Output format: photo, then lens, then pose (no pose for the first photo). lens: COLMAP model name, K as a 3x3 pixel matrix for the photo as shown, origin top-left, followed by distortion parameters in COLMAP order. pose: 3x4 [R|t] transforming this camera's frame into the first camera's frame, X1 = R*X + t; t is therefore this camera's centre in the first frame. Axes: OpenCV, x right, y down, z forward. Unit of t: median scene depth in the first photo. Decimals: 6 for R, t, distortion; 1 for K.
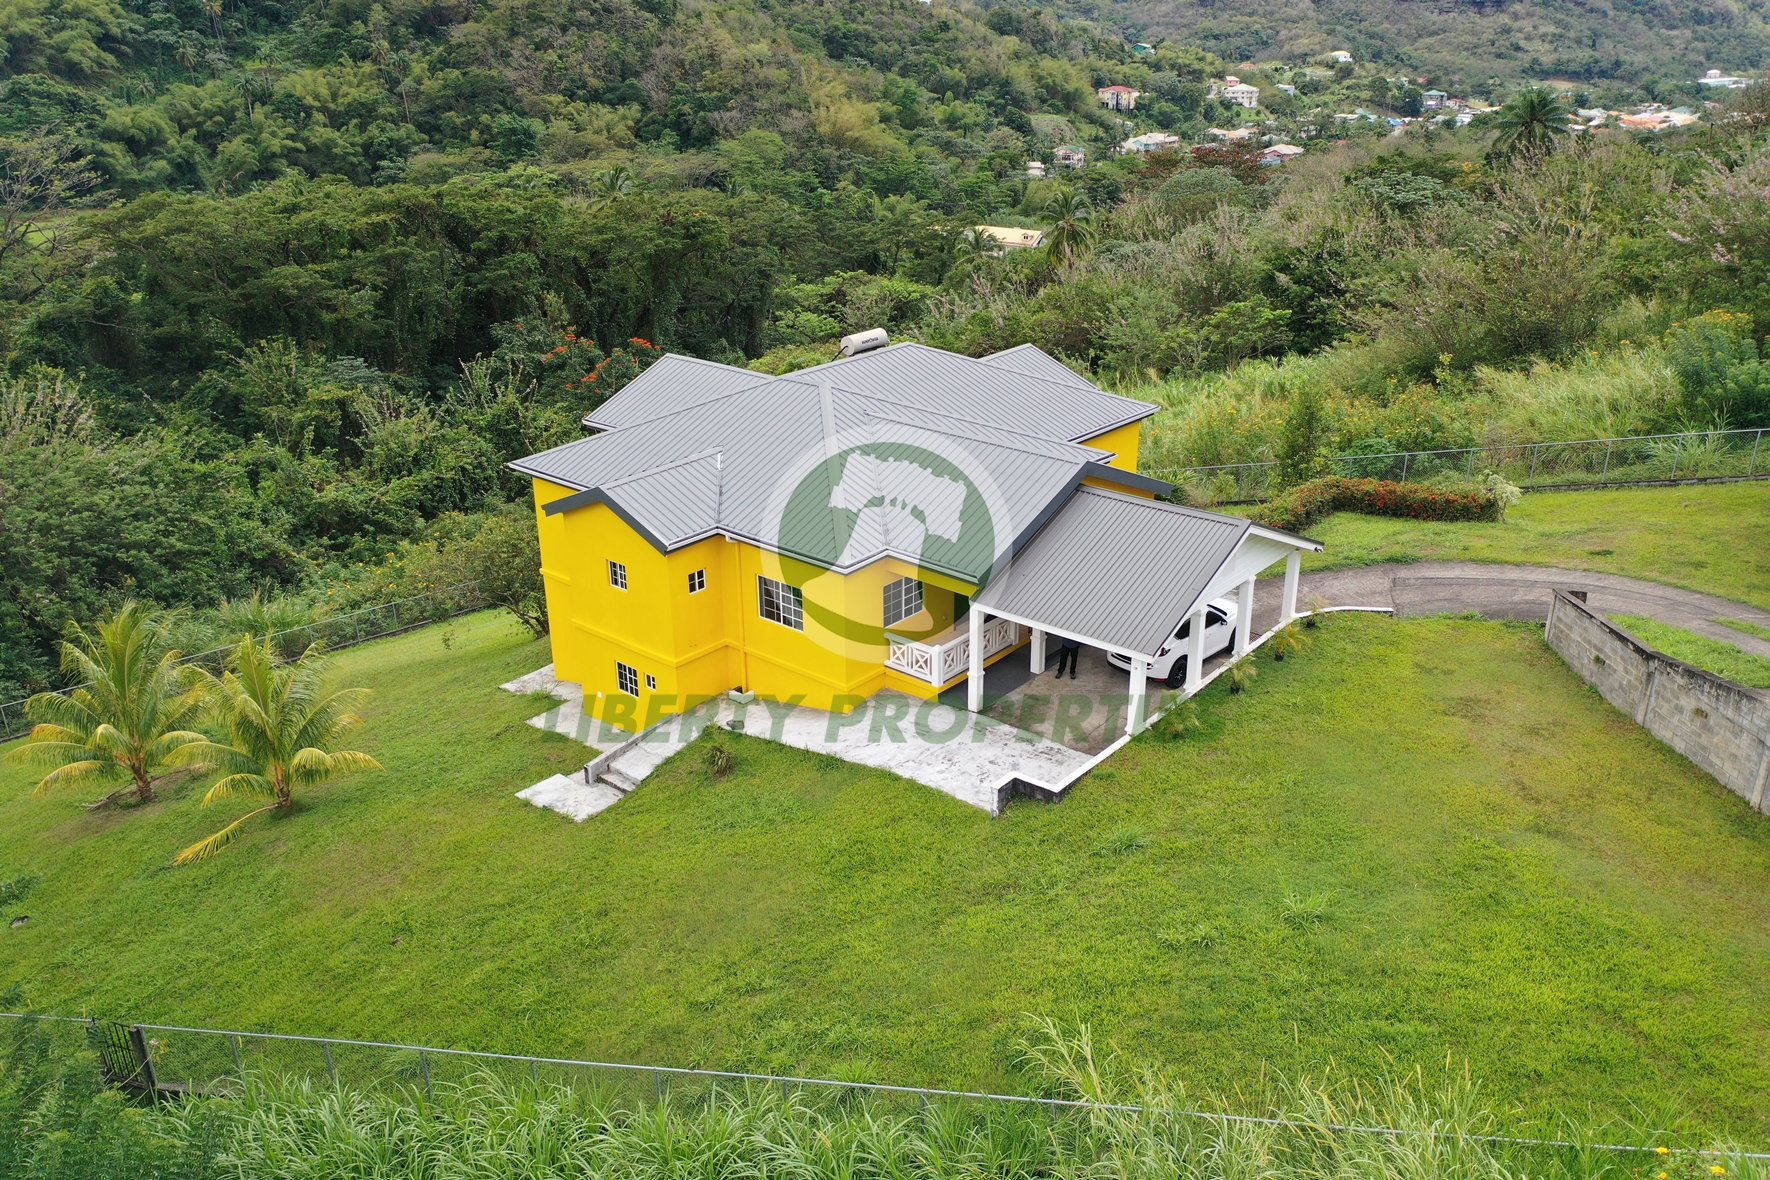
lens RADIAL K [[1395.3, 0, 885.0], [0, 1395.3, 590.0], [0, 0, 1]] dist [-0.001379, 0.000143]
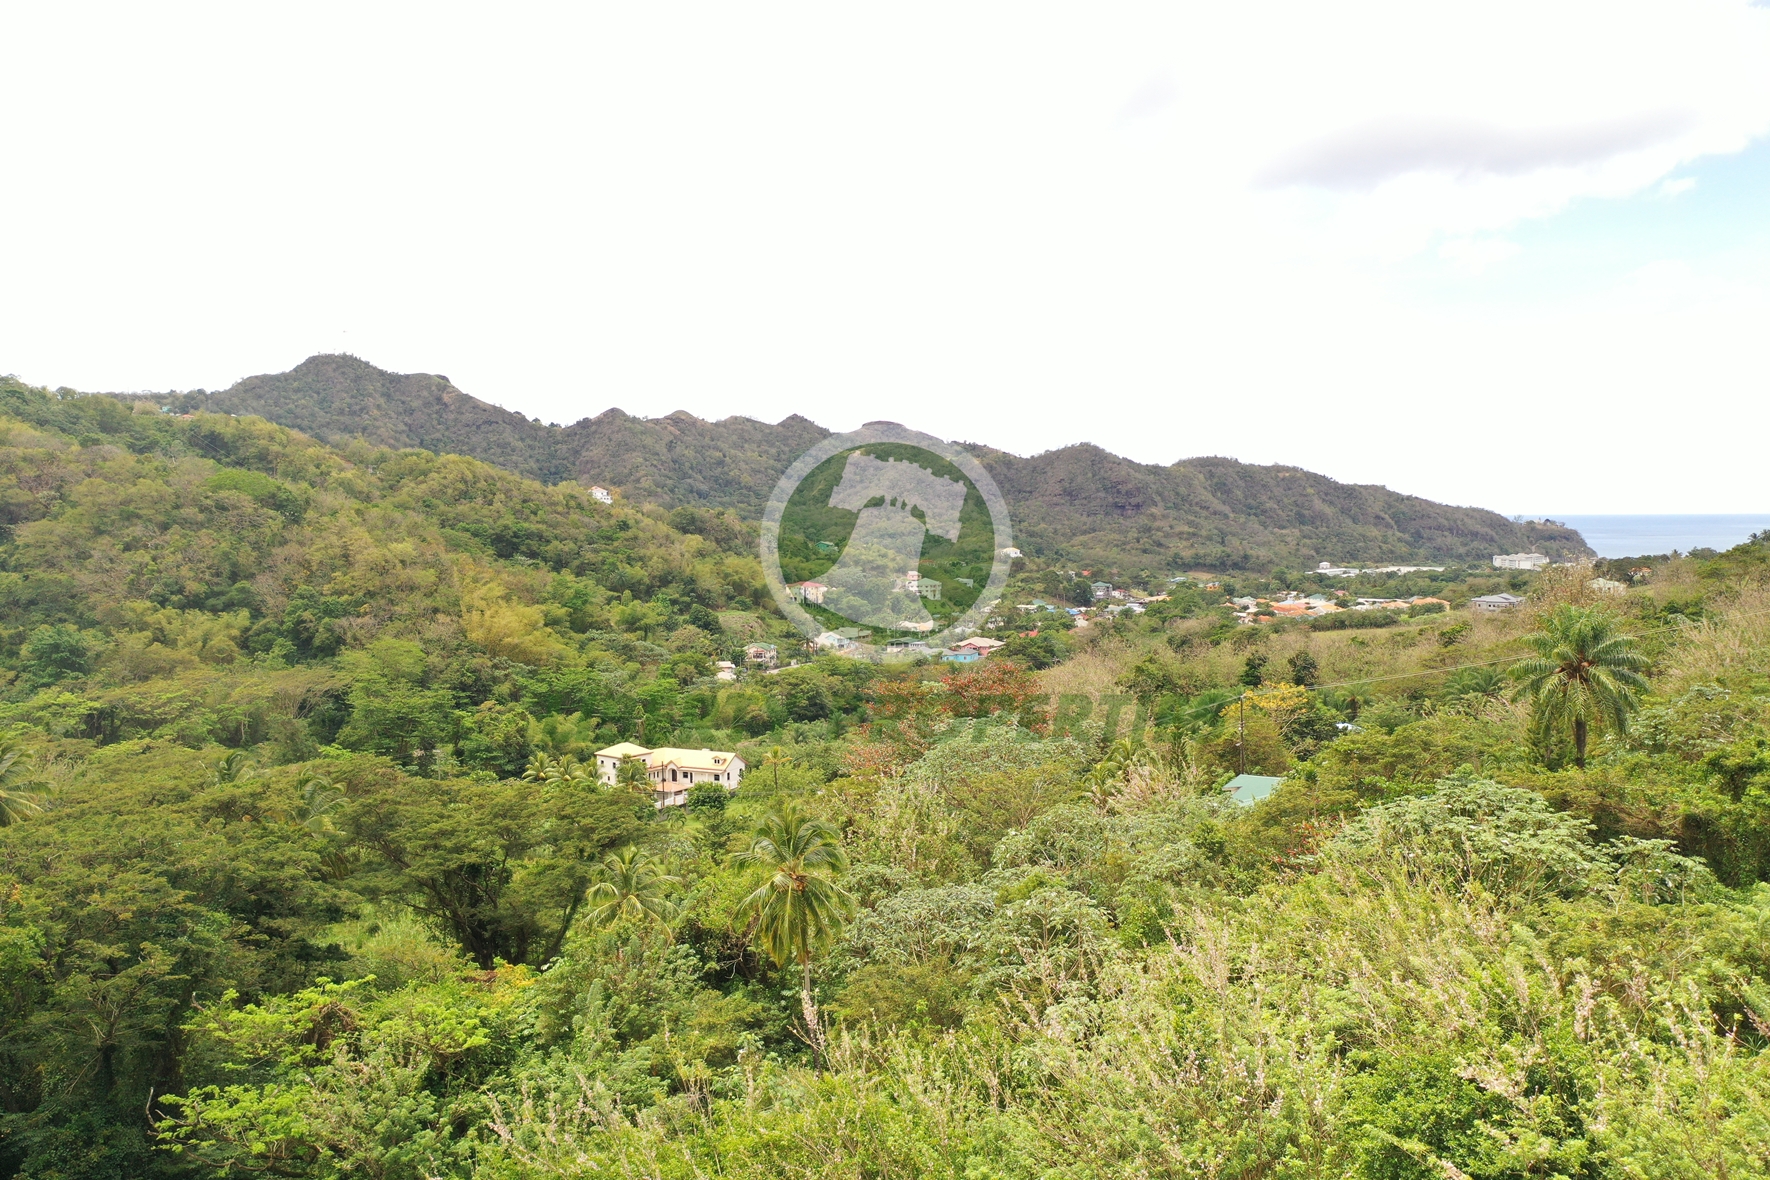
lens RADIAL K [[1395.3, 0, 885.0], [0, 1395.3, 590.0], [0, 0, 1]] dist [-0.001379, 0.000143]
pose [[0.976433, -0.009992, 0.215587, 0.012109], [0.081104, 0.942697, -0.323642, -0.042314], [-0.200000, 0.333500, 0.921291, 0.108180]]
